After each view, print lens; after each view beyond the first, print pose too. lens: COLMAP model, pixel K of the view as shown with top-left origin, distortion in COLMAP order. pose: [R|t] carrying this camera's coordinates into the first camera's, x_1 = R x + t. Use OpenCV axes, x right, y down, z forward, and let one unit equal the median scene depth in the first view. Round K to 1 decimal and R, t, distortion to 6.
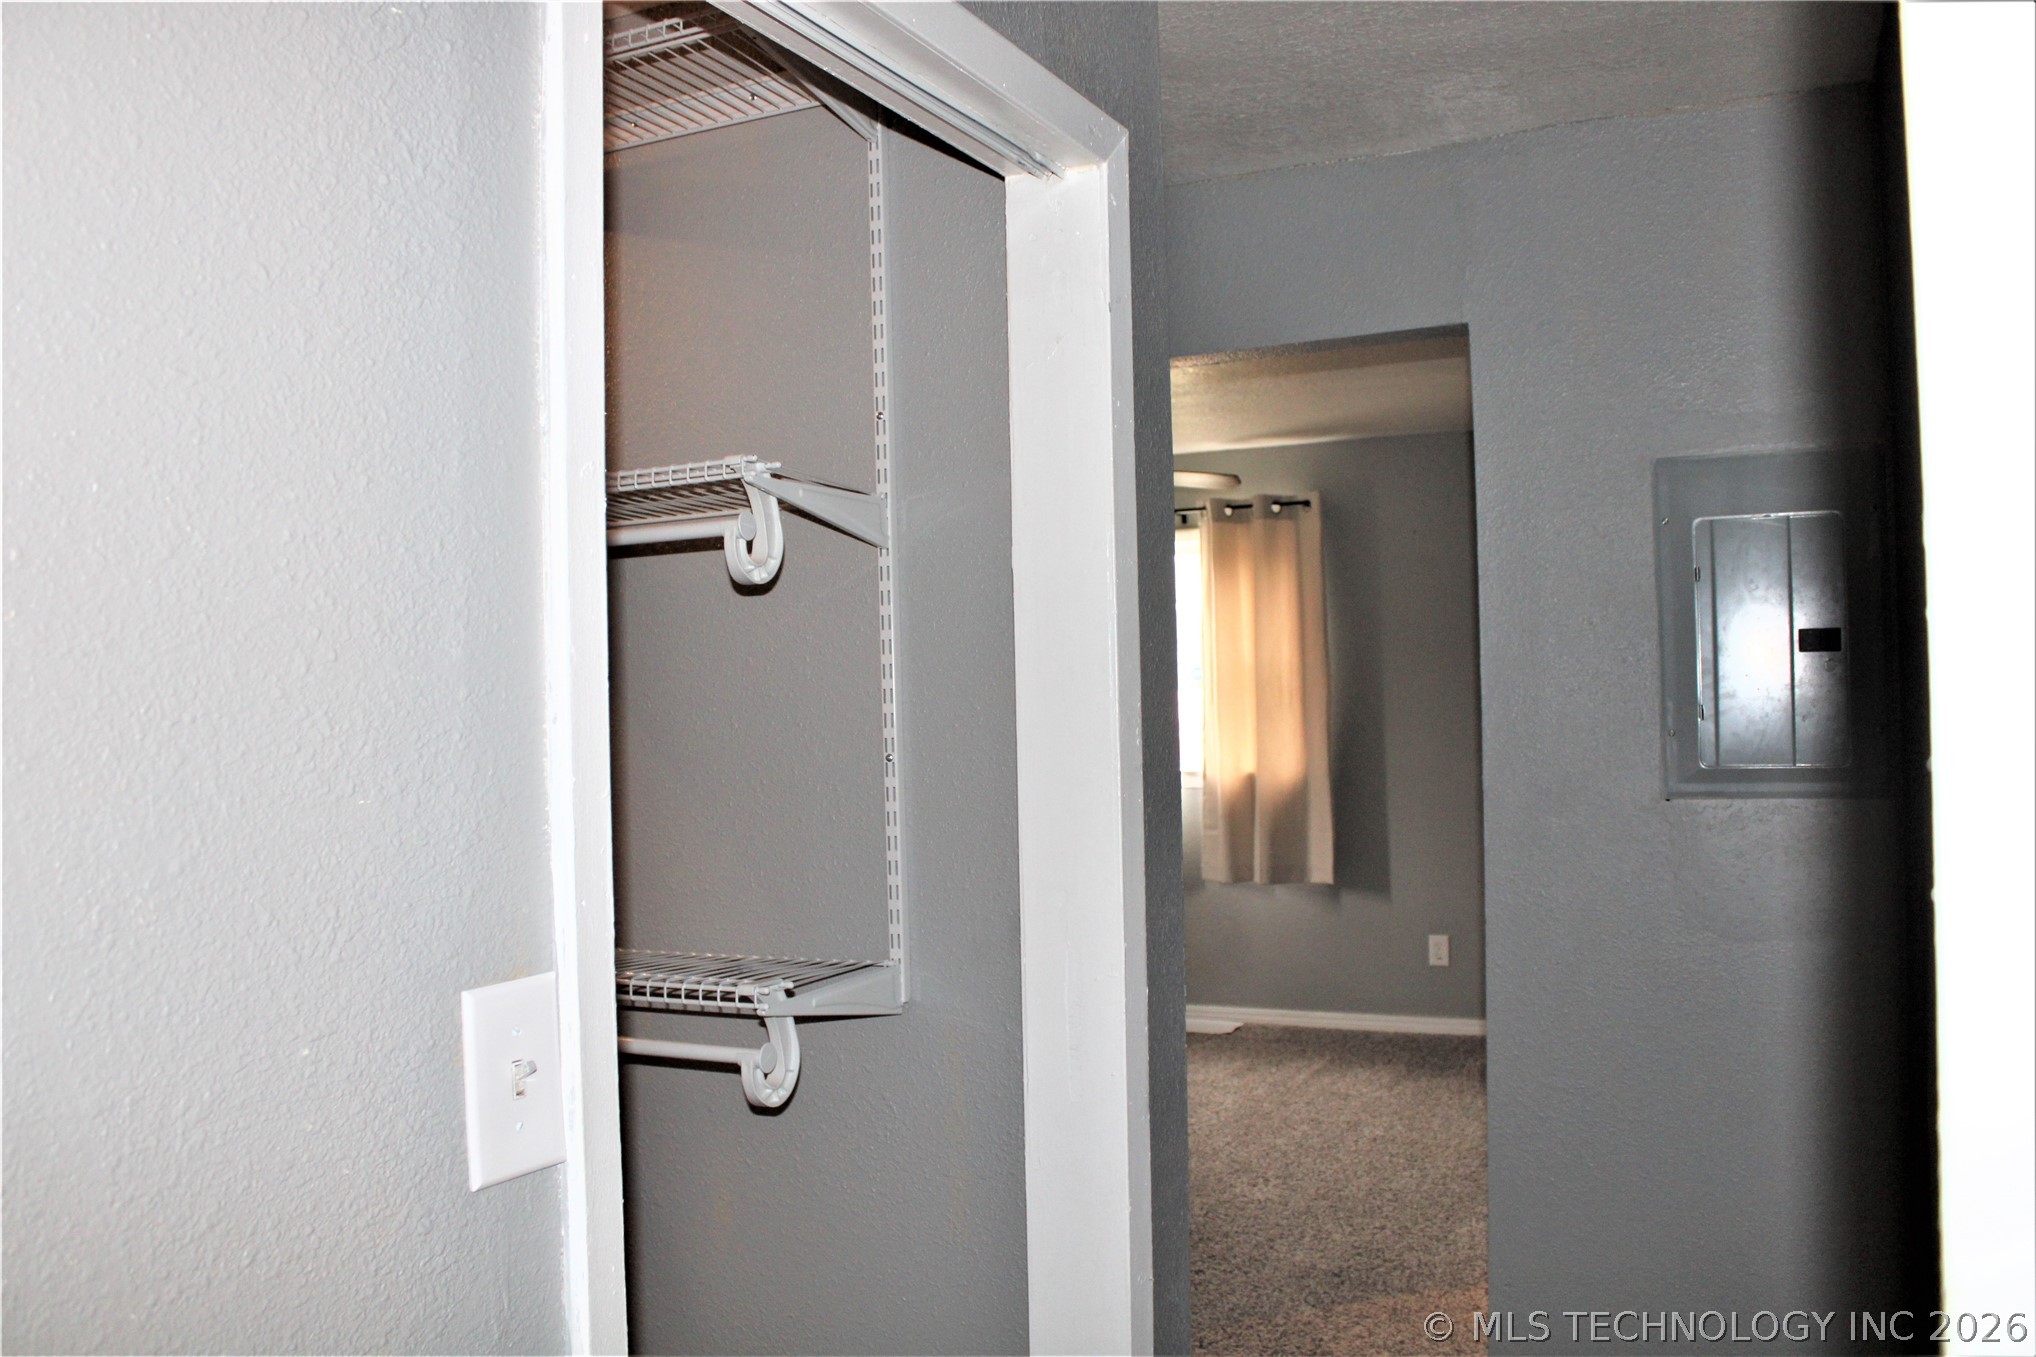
lens RADIAL K [[1699.8, 0, 1019.9], [0, 1699.8, 667.1], [0, 0, 1]] dist [-0.170675, 0.156351]
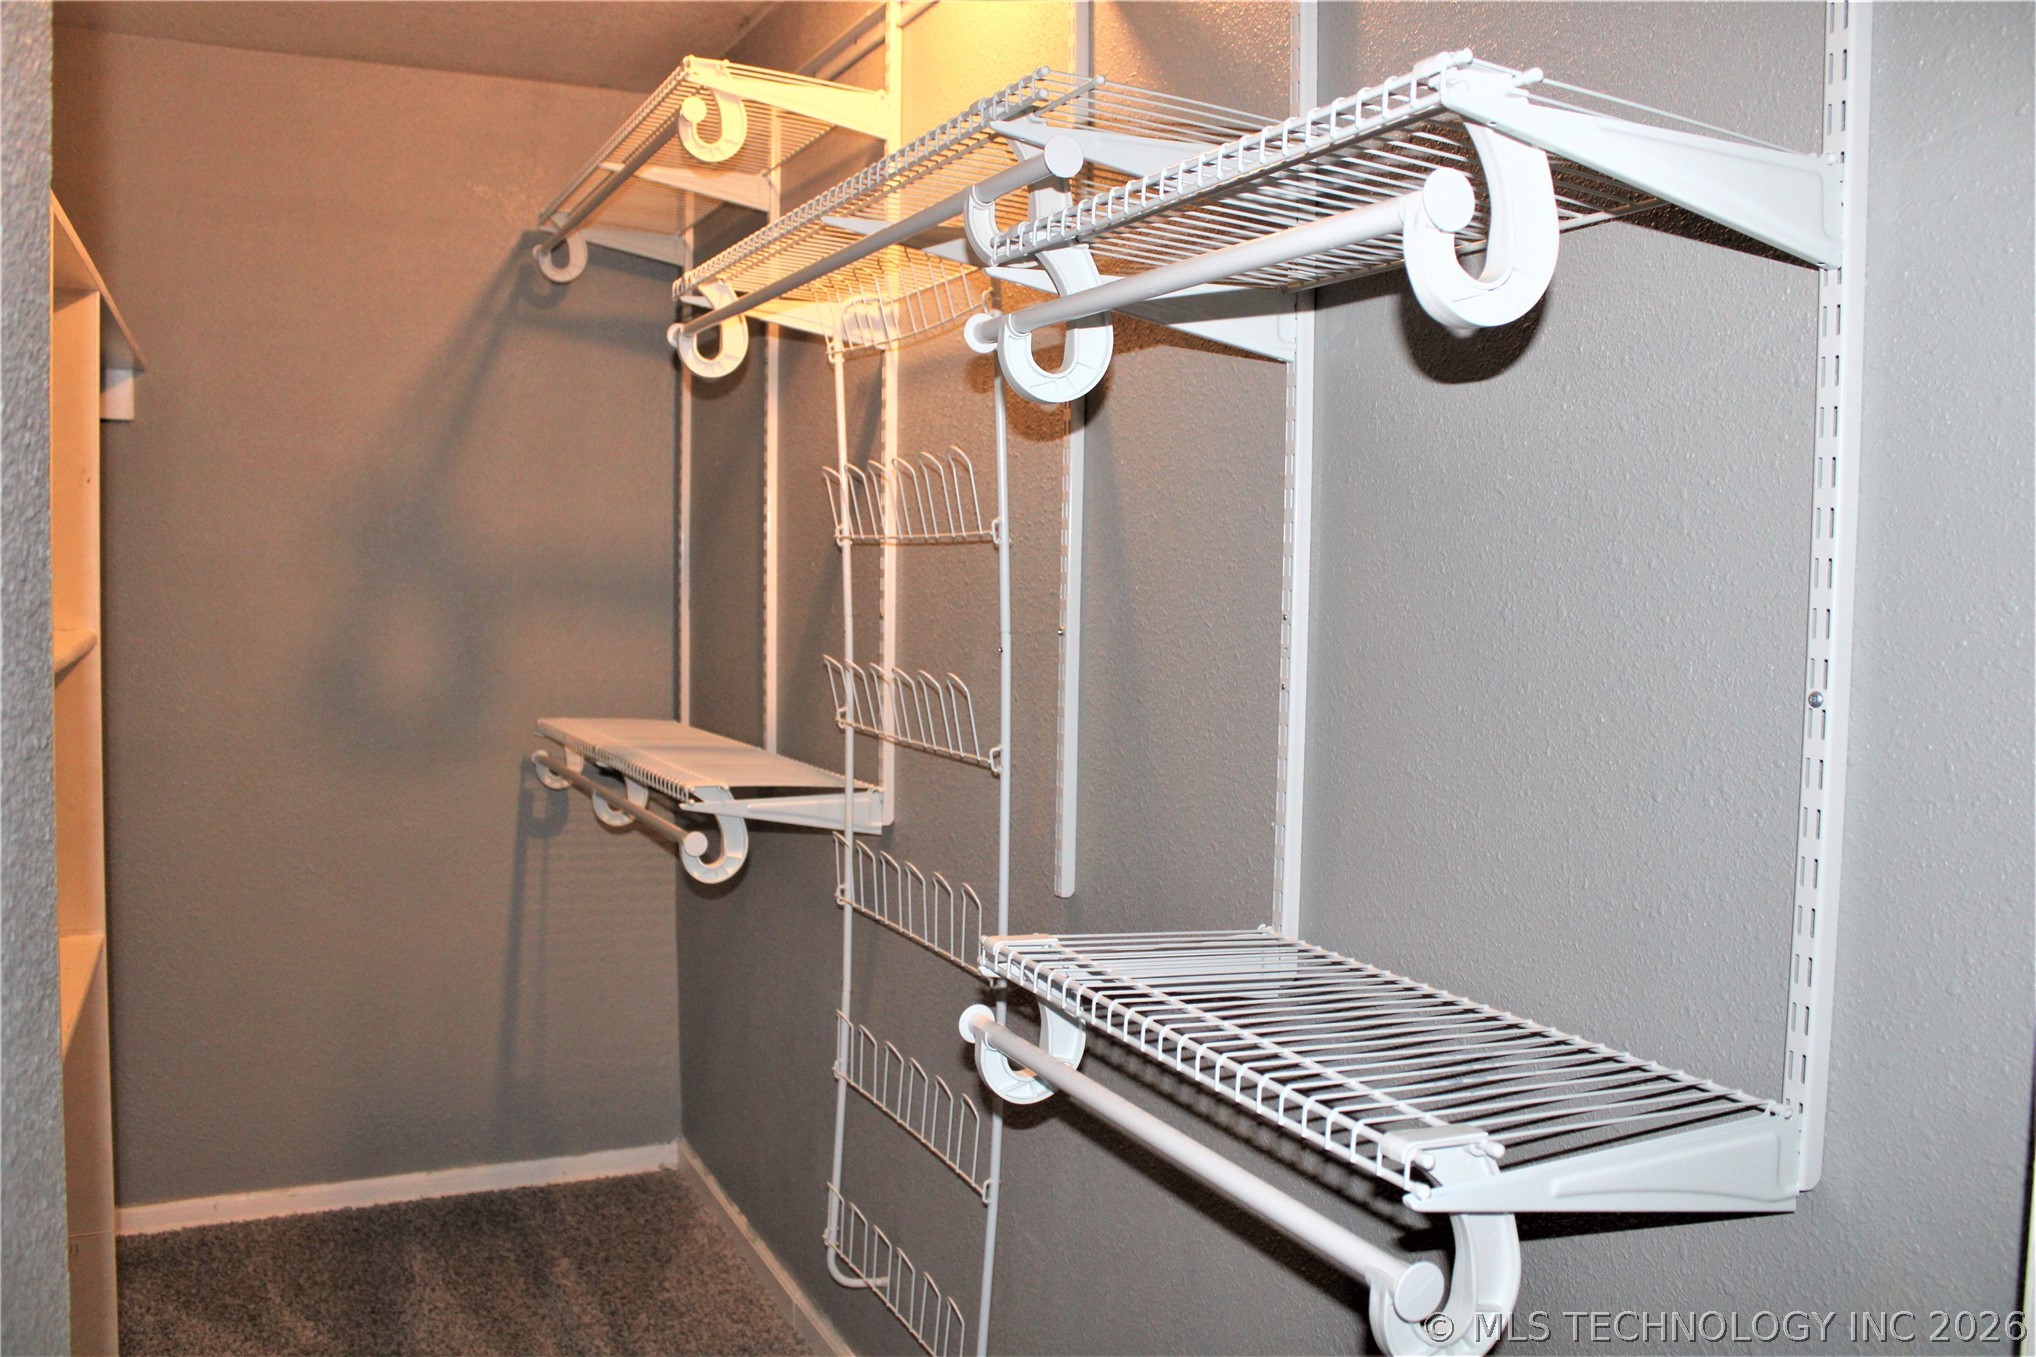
lens RADIAL K [[1699.8, 0, 1019.9], [0, 1699.8, 667.1], [0, 0, 1]] dist [-0.170675, 0.156351]
pose [[0.784619, 0.078668, -0.614967, 0.034128], [-0.016140, 0.994173, 0.106584, -0.002595], [0.619768, -0.073703, 0.781316, 0.487939]]
